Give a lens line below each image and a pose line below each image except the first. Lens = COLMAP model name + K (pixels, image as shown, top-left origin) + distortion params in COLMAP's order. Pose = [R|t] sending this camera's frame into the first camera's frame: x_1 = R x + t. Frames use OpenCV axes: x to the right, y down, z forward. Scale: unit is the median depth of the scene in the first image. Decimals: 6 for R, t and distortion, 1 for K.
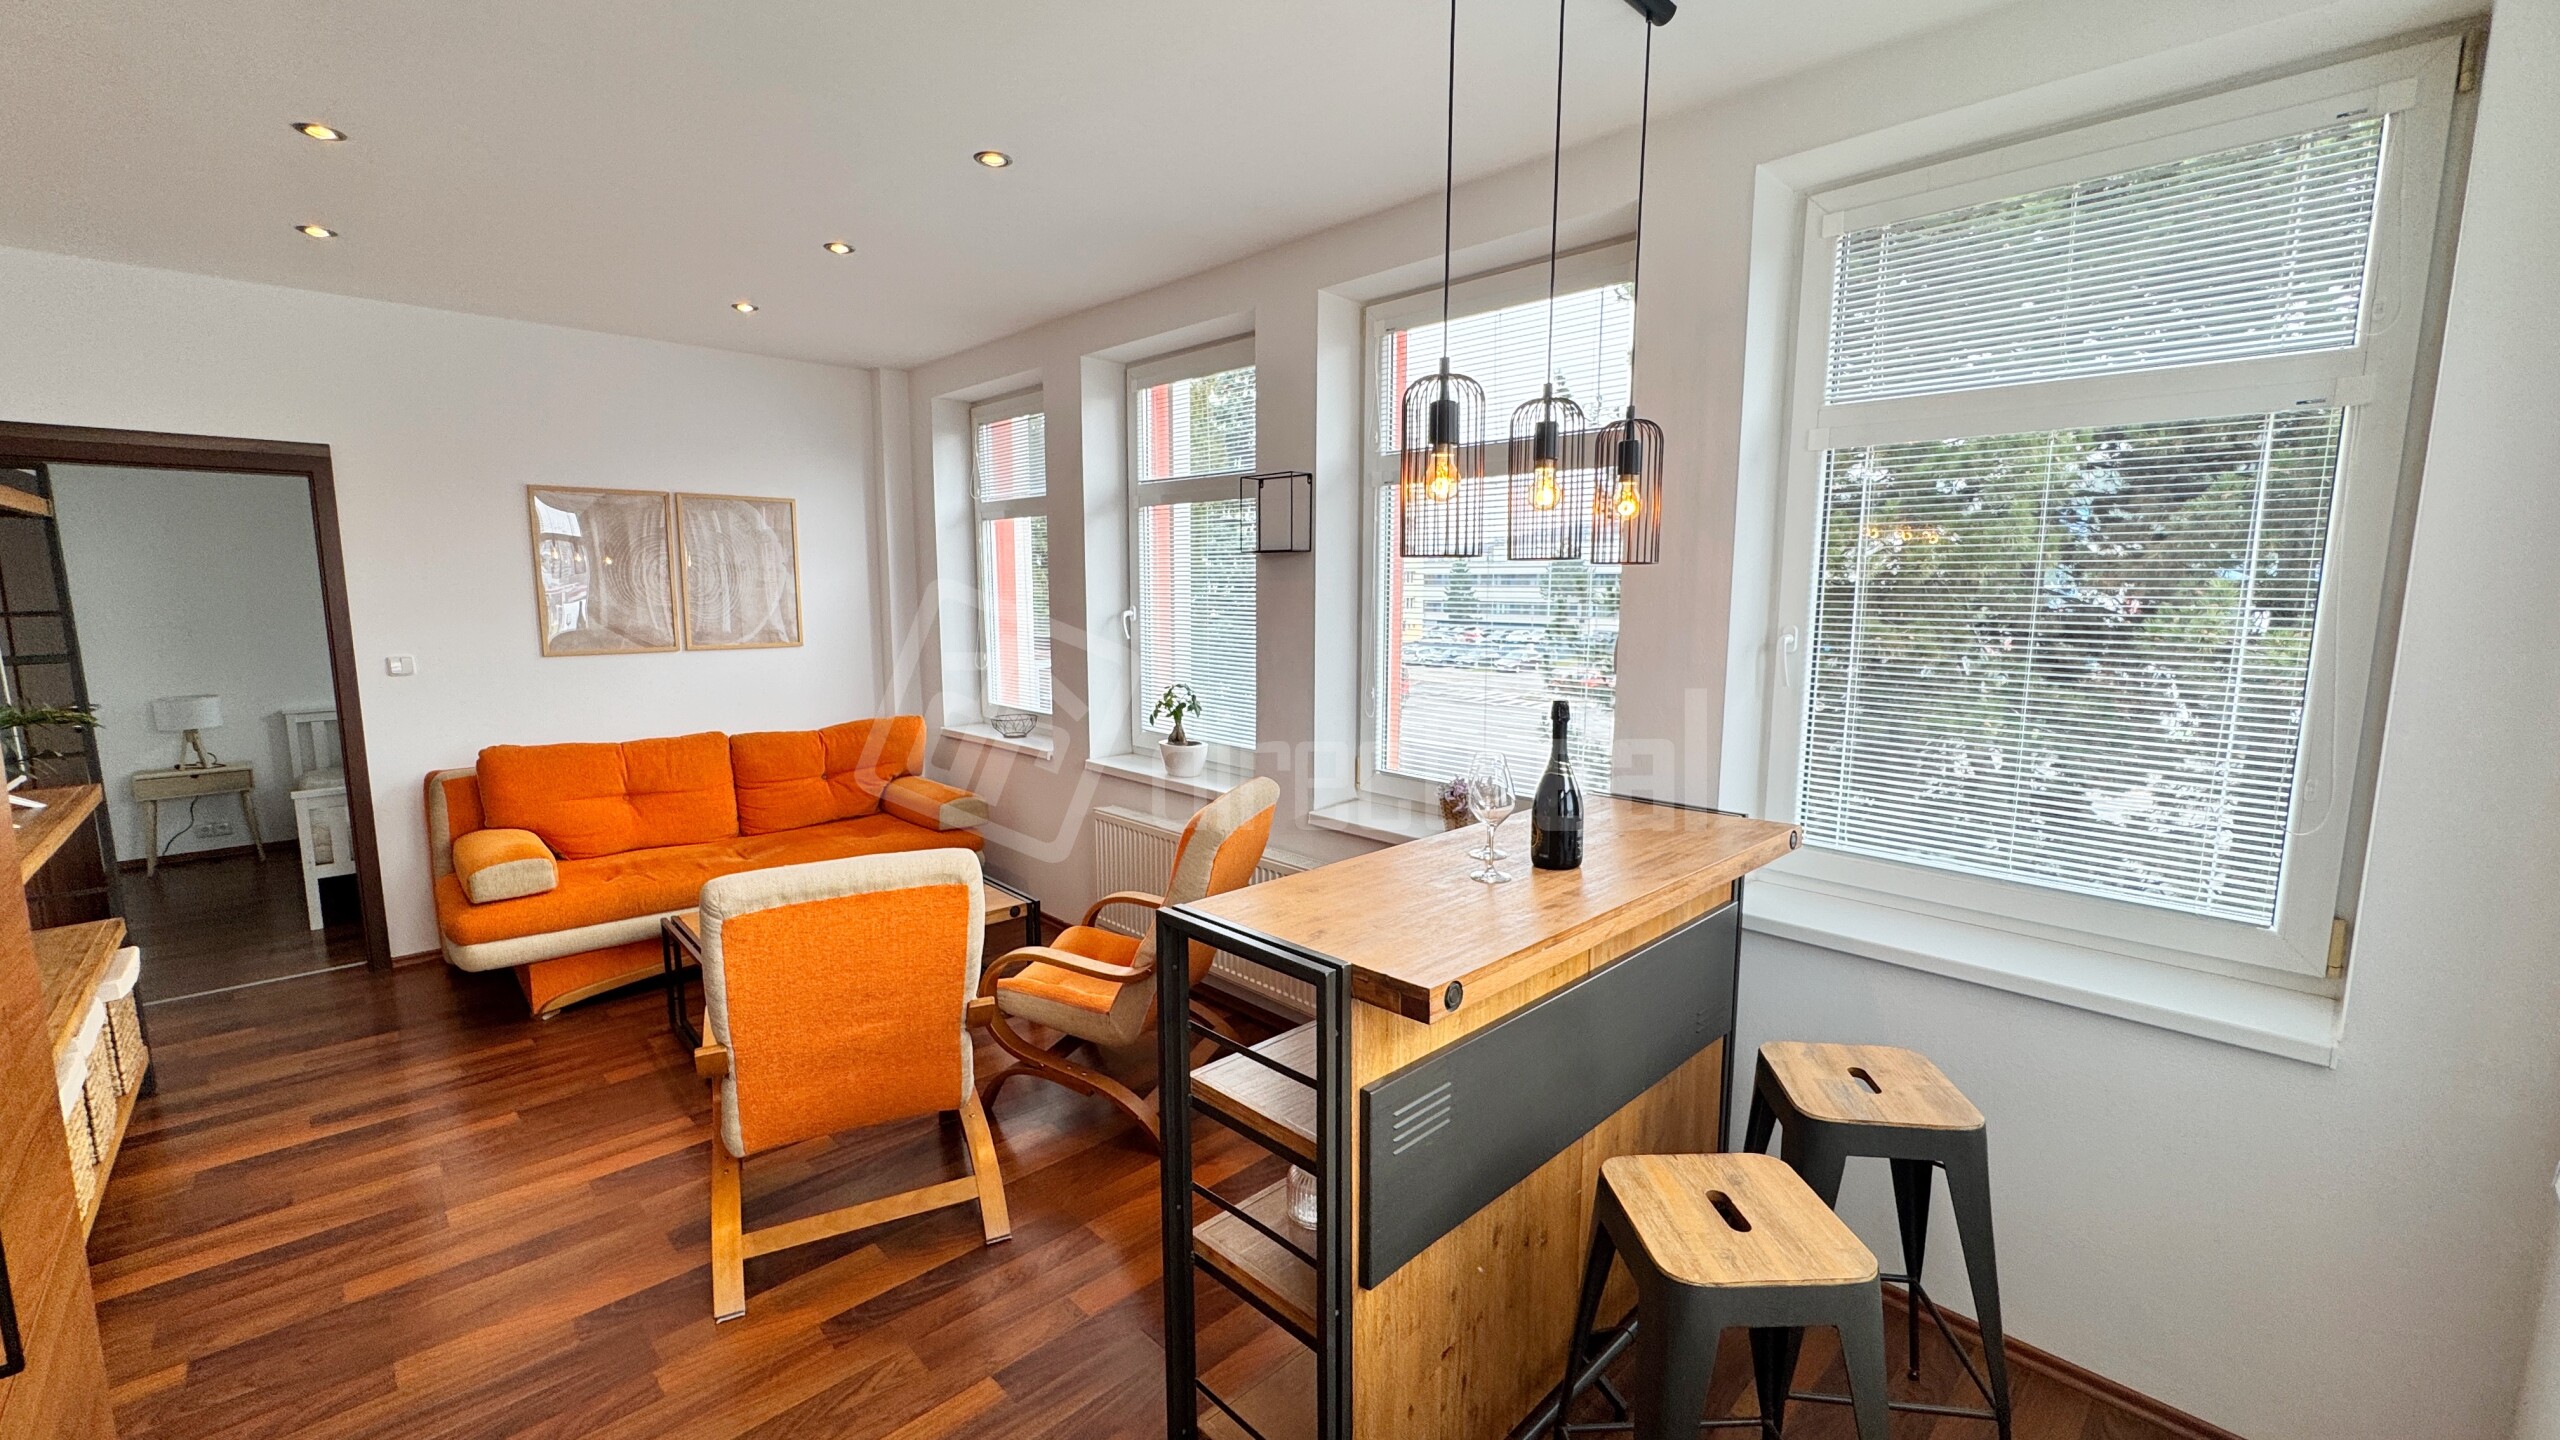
lens RADIAL K [[1030.0, 0, 1279.3], [0, 1030.0, 724.3], [0, 0, 1]] dist [-0.001803, -0.000089]
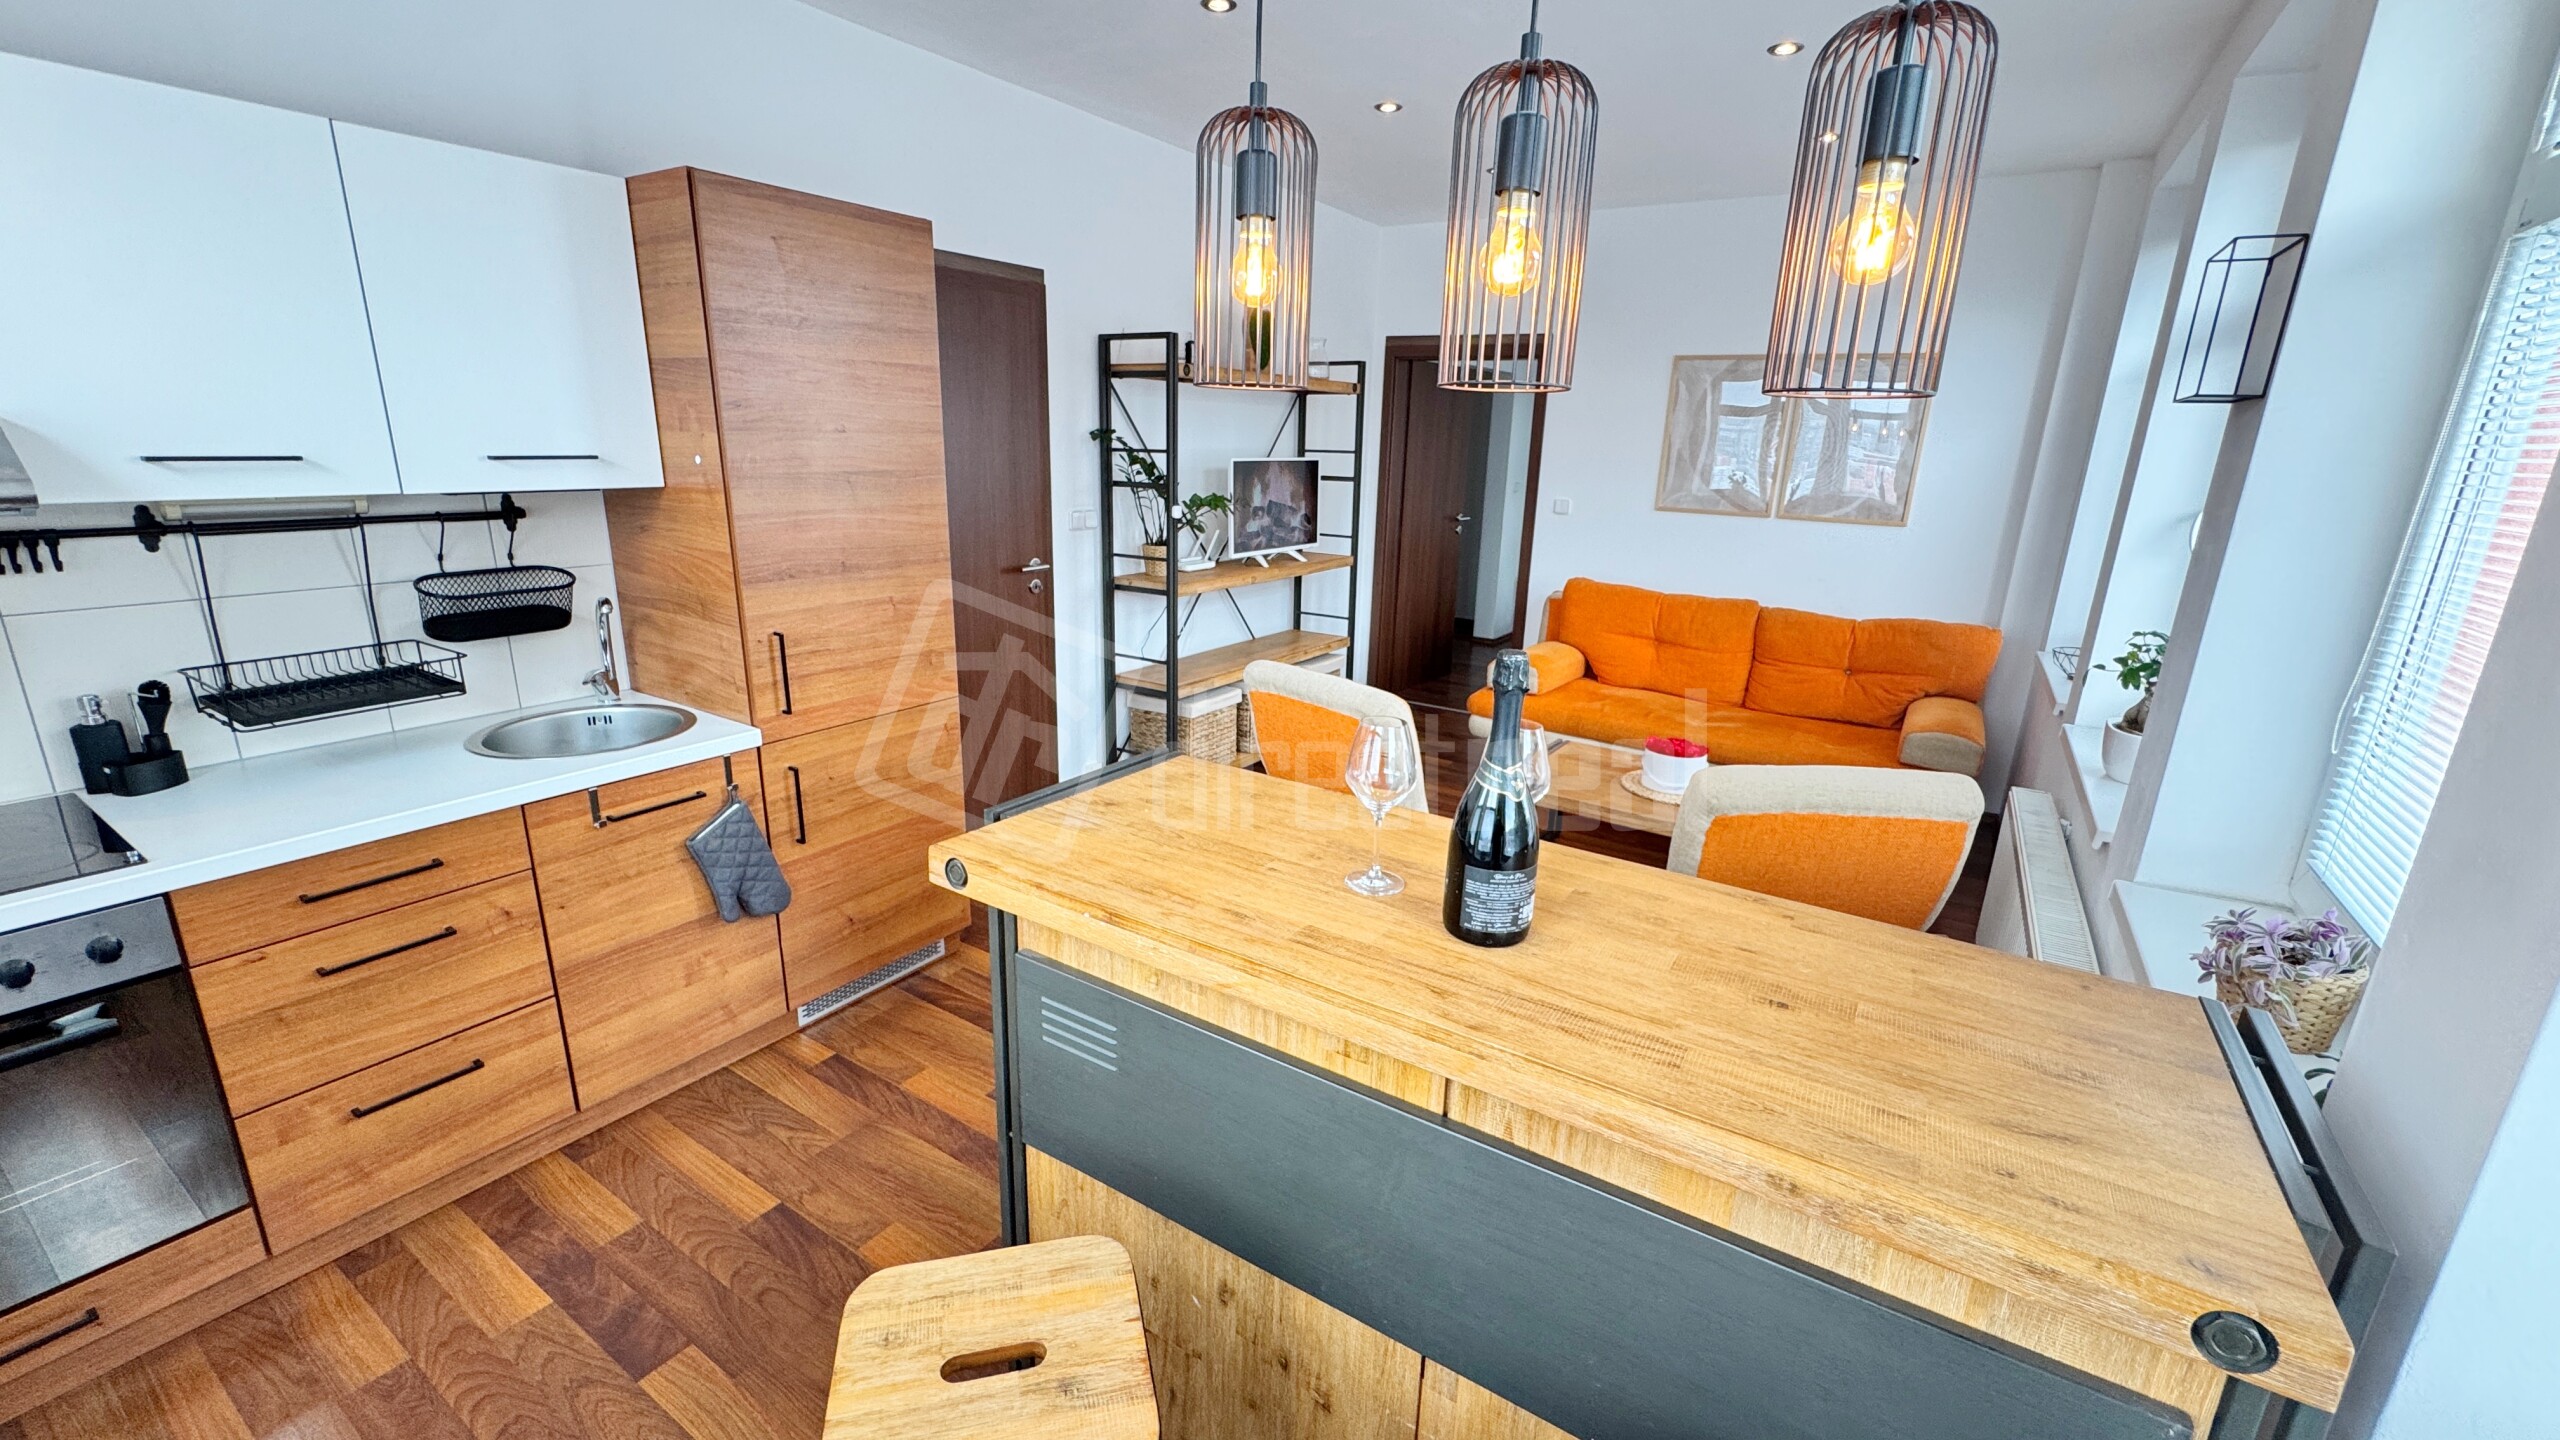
lens RADIAL K [[1030.0, 0, 1269.6], [0, 1030.0, 719.6], [0, 0, 1]] dist [-0.001803, -0.000089]
pose [[0.224156, 0.268570, -0.936816, 0.393995], [-0.164533, 0.957908, 0.235248, -0.049695], [0.960564, 0.101405, 0.258910, 0.374540]]
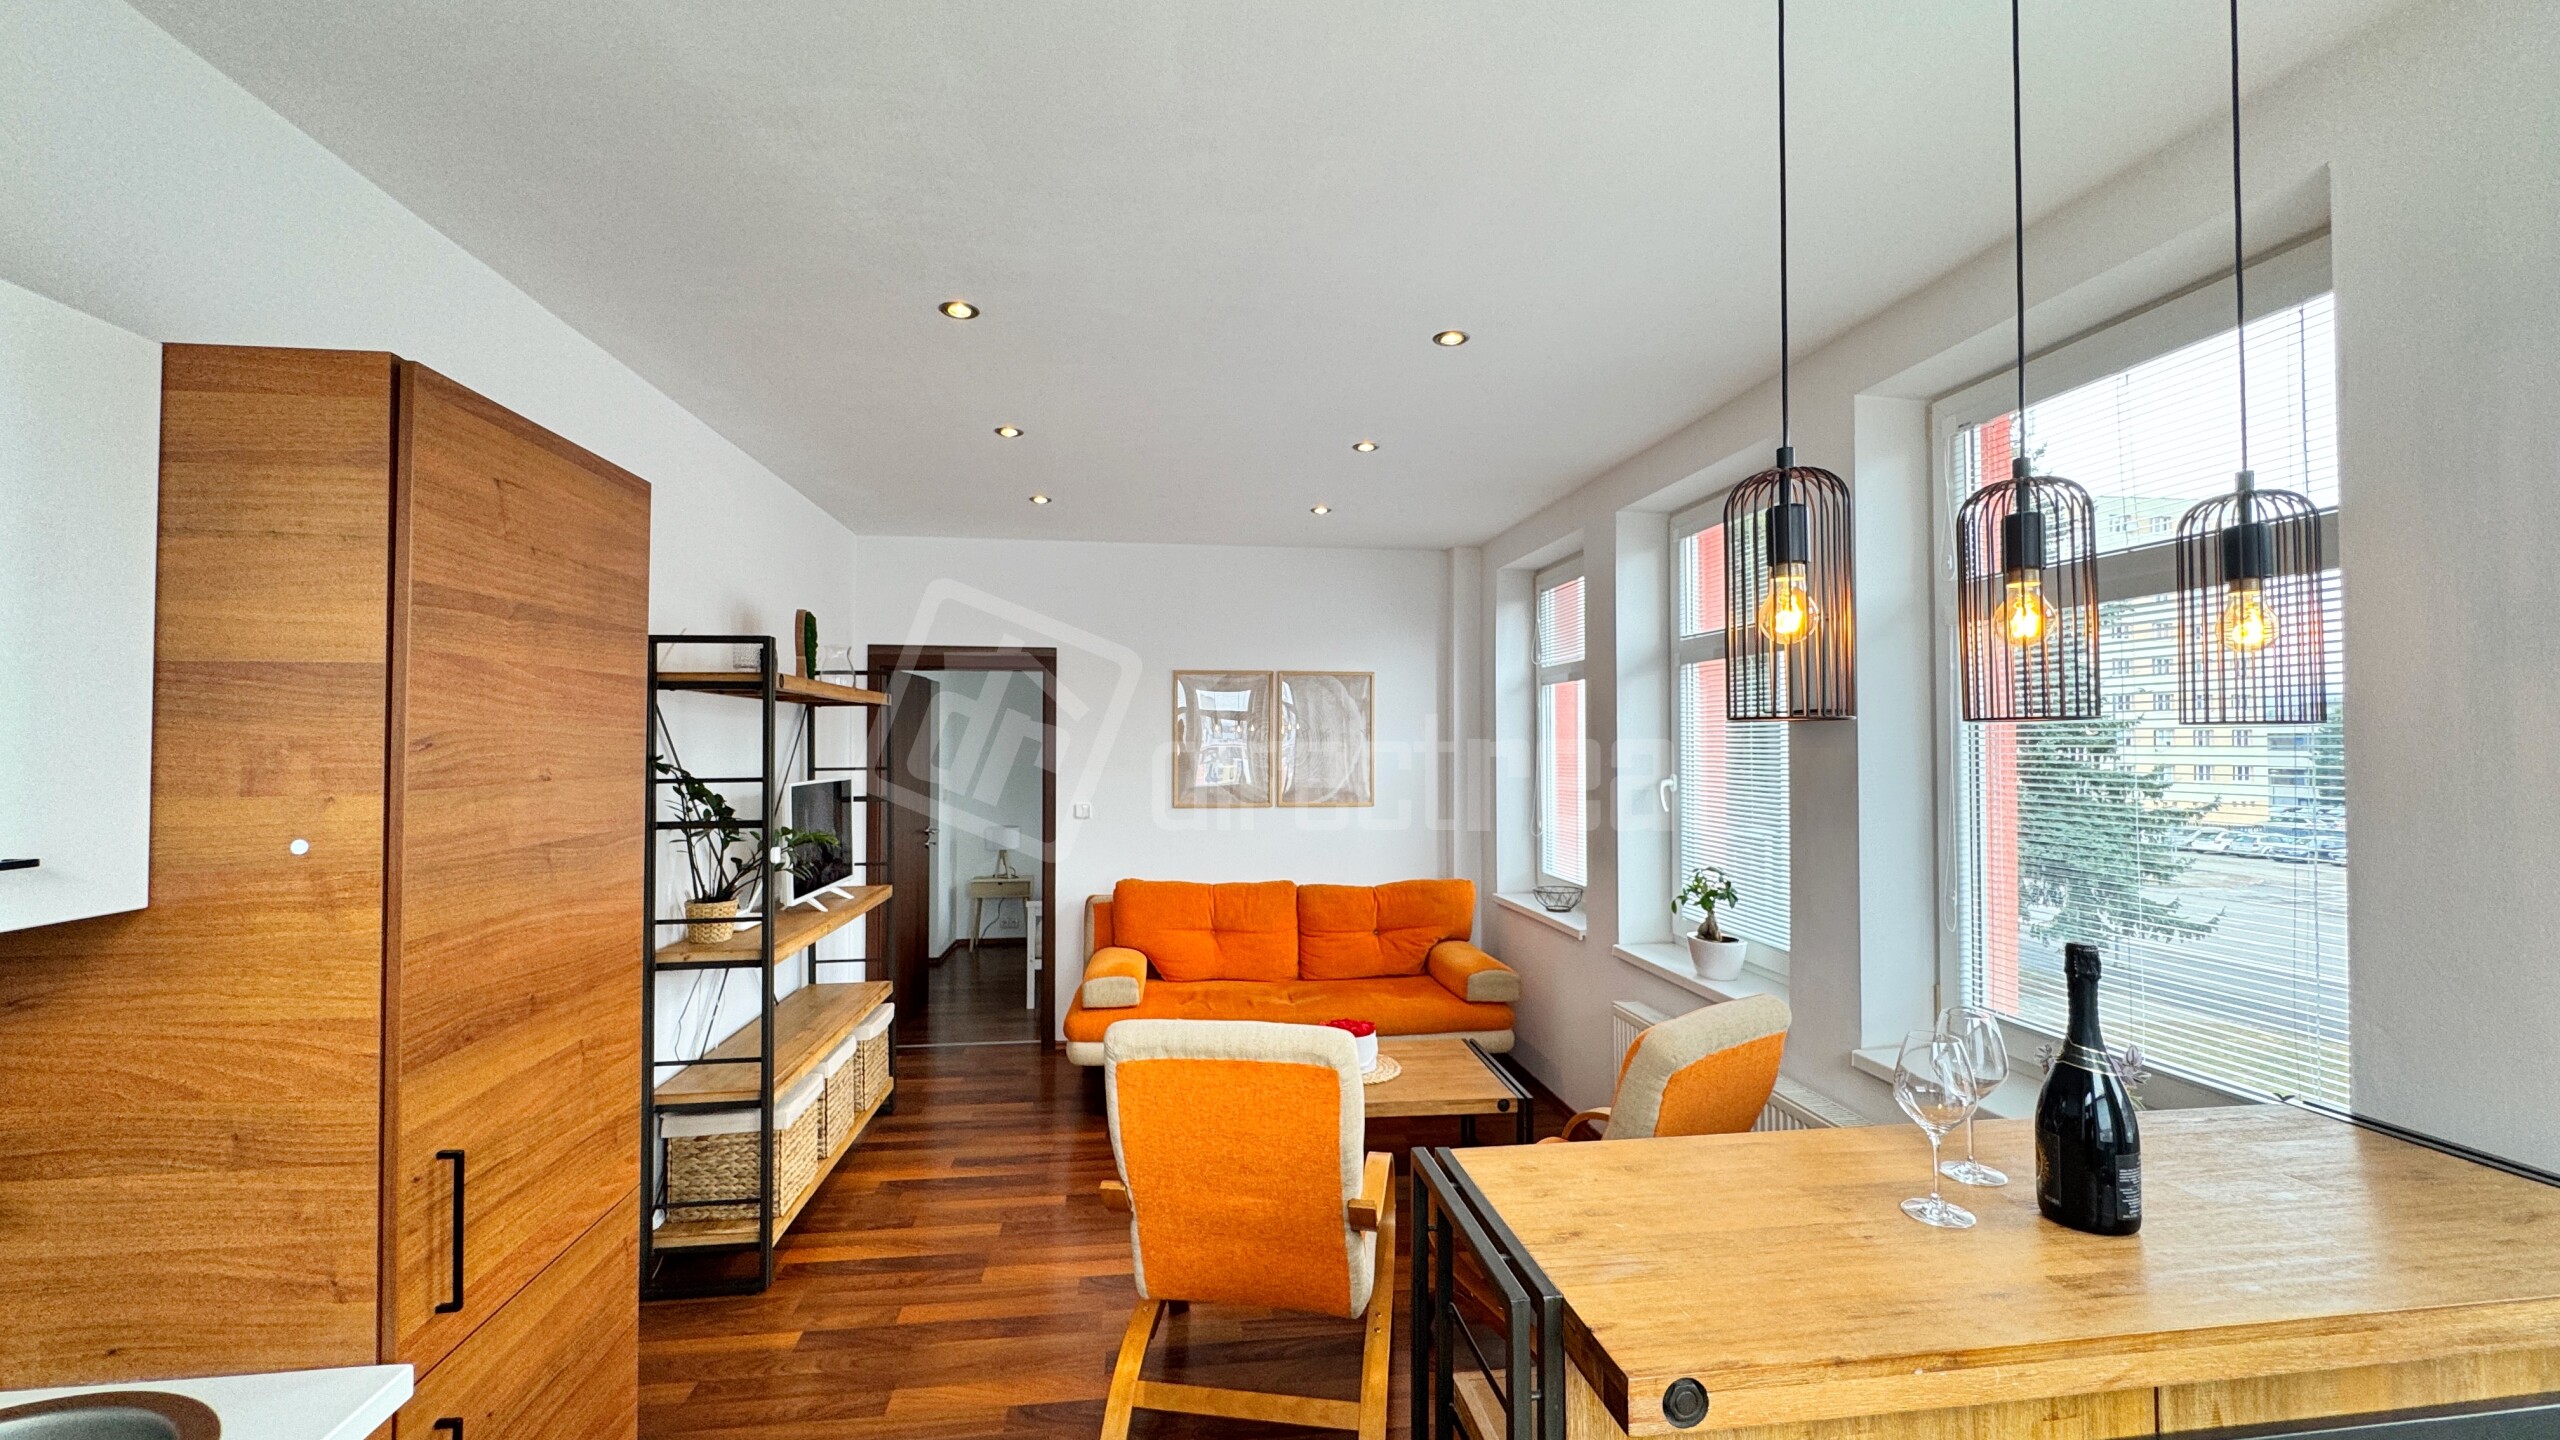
lens RADIAL K [[1030.0, 0, 1273.8], [0, 1030.0, 724.0], [0, 0, 1]] dist [-0.001803, -0.000089]
pose [[0.804176, -0.013265, -0.594243, 0.128543], [-0.079919, 0.988260, -0.130213, -0.017515], [0.588994, 0.152205, 0.793675, 0.102989]]
